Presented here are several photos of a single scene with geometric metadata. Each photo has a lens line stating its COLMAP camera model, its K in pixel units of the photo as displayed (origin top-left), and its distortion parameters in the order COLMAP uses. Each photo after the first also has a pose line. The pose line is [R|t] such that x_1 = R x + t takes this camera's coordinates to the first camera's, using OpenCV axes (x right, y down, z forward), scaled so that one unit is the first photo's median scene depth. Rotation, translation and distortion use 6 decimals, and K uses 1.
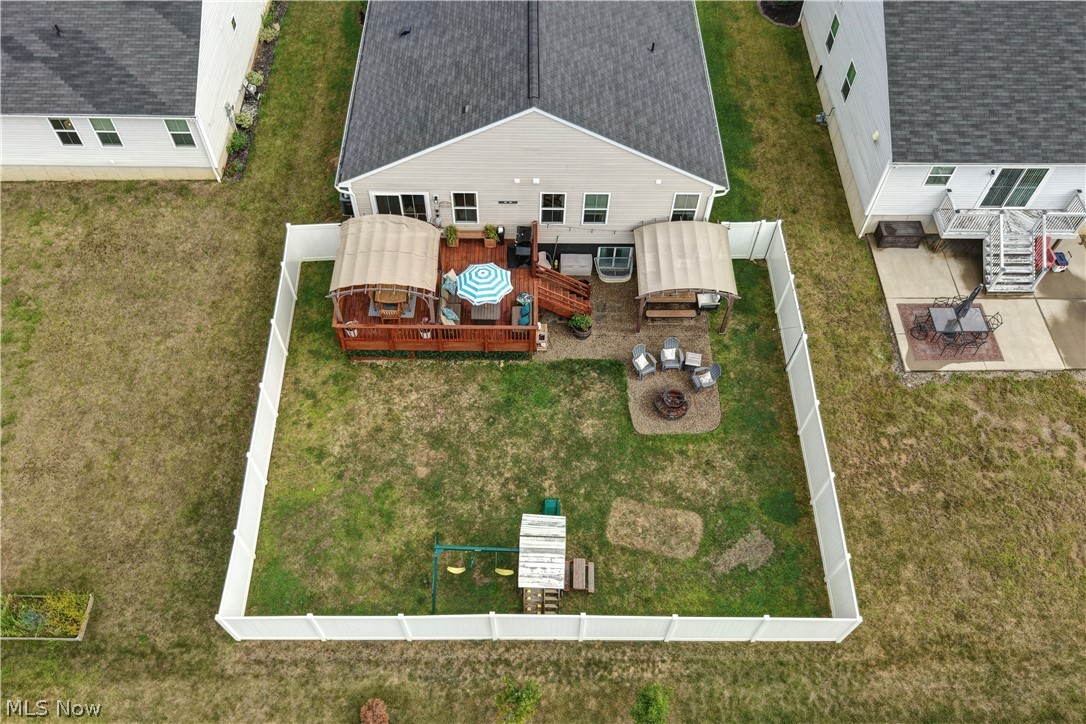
lens RADIAL K [[869.1, 0, 543.0], [0, 869.1, 362.0], [0, 0, 1]] dist [0.074471, -0.001507]
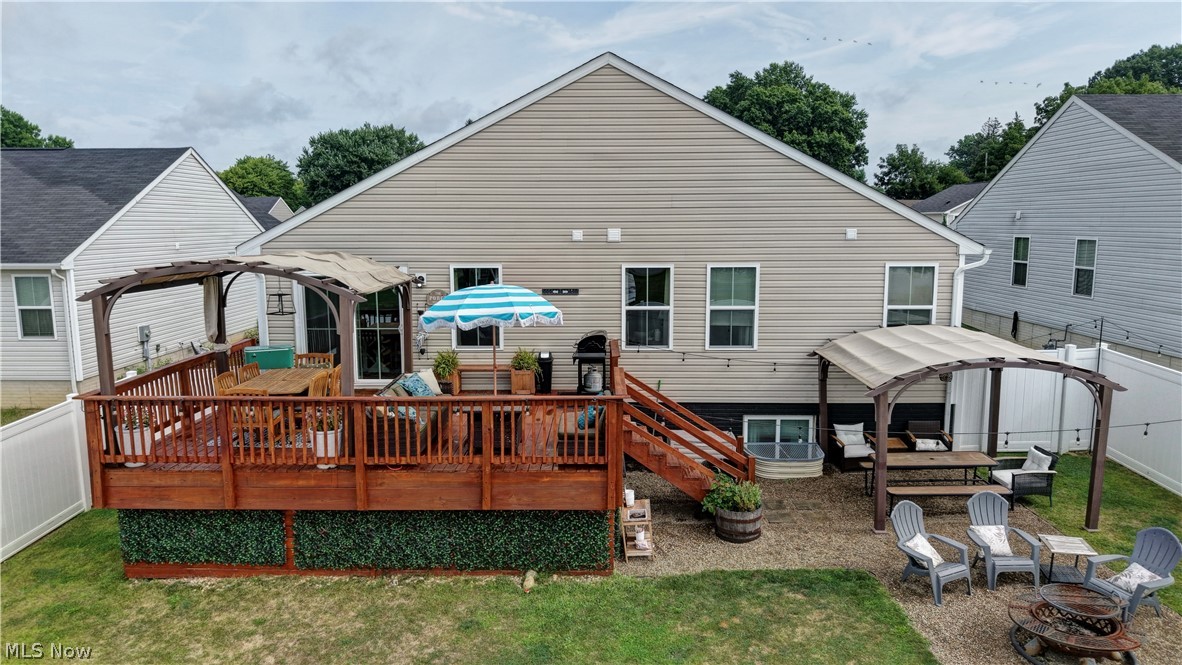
lens RADIAL K [[790.4, 0, 585.8], [0, 790.4, 334.4], [0, 0, 1]] dist [0.025053, -0.030774]
pose [[0.999821, -0.010839, -0.015531, -0.018024], [-0.004321, 0.667867, -0.744268, 0.179121], [0.018440, 0.744202, 0.667700, 0.705037]]
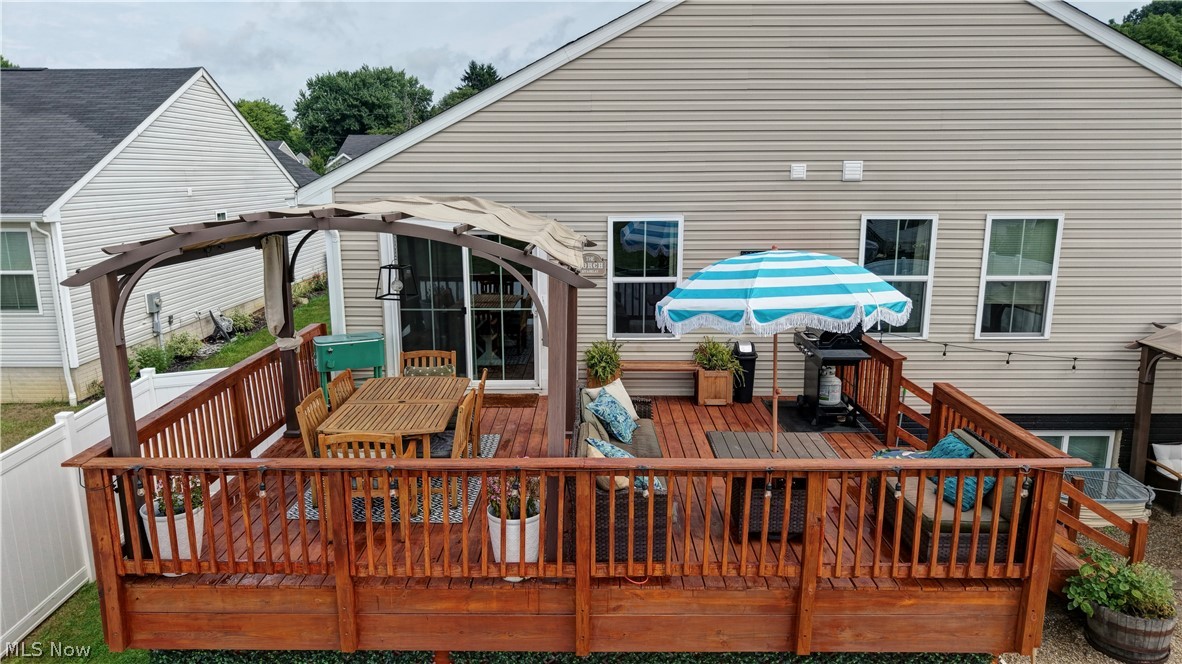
lens RADIAL K [[790.4, 0, 585.8], [0, 790.4, 333.9], [0, 0, 1]] dist [0.025053, -0.030774]
pose [[0.999876, -0.011264, -0.011039, -0.110154], [0.000286, 0.712758, -0.701410, 0.064120], [0.015769, 0.701320, 0.712672, 0.789020]]
